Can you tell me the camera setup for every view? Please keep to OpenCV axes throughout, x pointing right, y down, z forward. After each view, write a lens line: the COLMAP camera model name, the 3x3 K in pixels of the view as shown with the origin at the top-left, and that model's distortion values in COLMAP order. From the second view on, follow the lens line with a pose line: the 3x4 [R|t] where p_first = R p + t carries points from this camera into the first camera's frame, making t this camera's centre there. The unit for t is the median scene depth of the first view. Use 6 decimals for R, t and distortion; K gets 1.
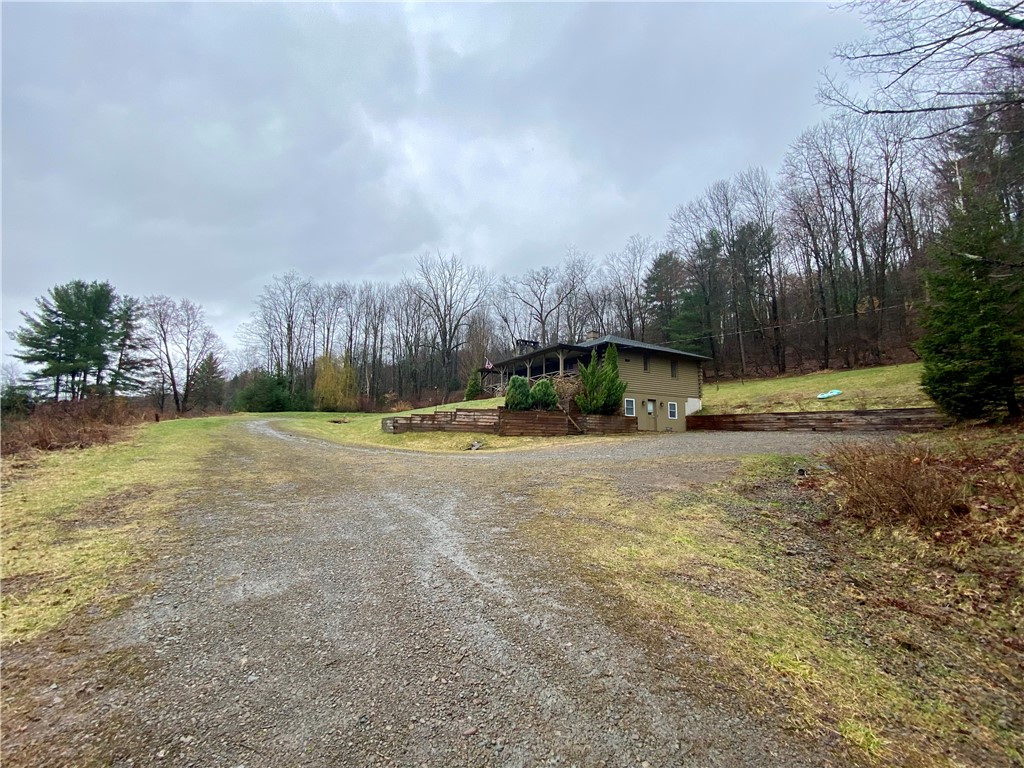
lens RADIAL K [[413.0, 0, 509.8], [0, 413.0, 381.6], [0, 0, 1]] dist [0.026571, -0.025374]
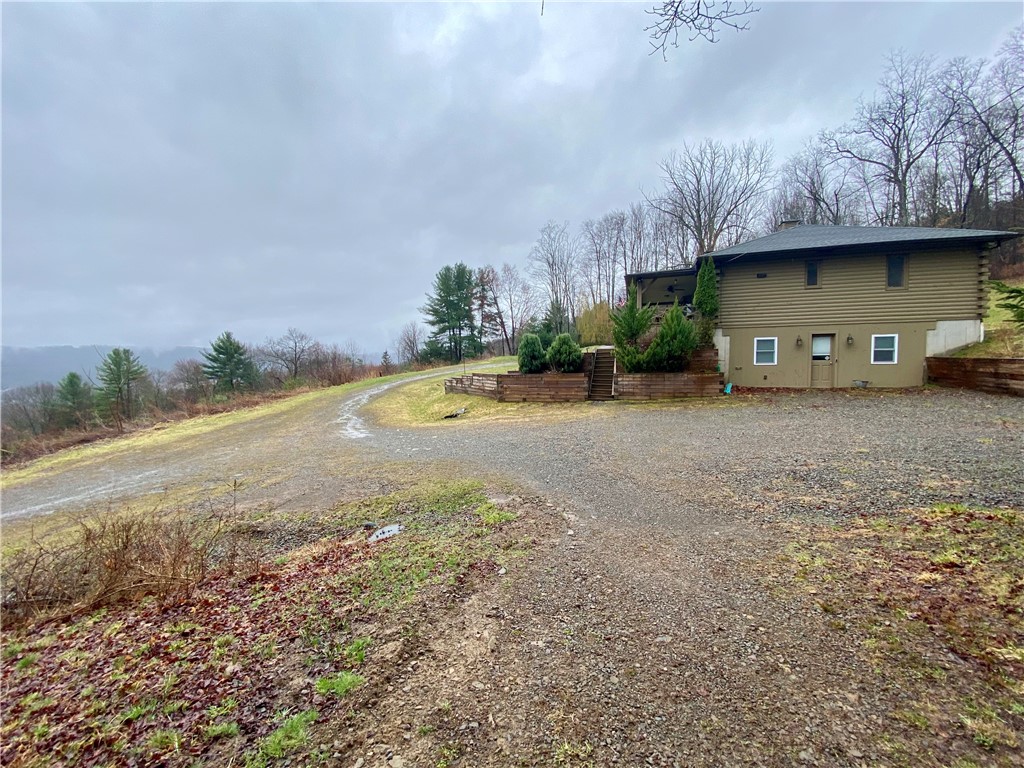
lens RADIAL K [[413.0, 0, 509.8], [0, 413.0, 381.6], [0, 0, 1]] dist [0.026571, -0.025374]
pose [[0.672485, 0.012629, -0.740003, 0.470784], [0.130508, 0.982163, 0.135362, -0.026316], [0.728513, -0.187605, 0.658842, 0.278153]]
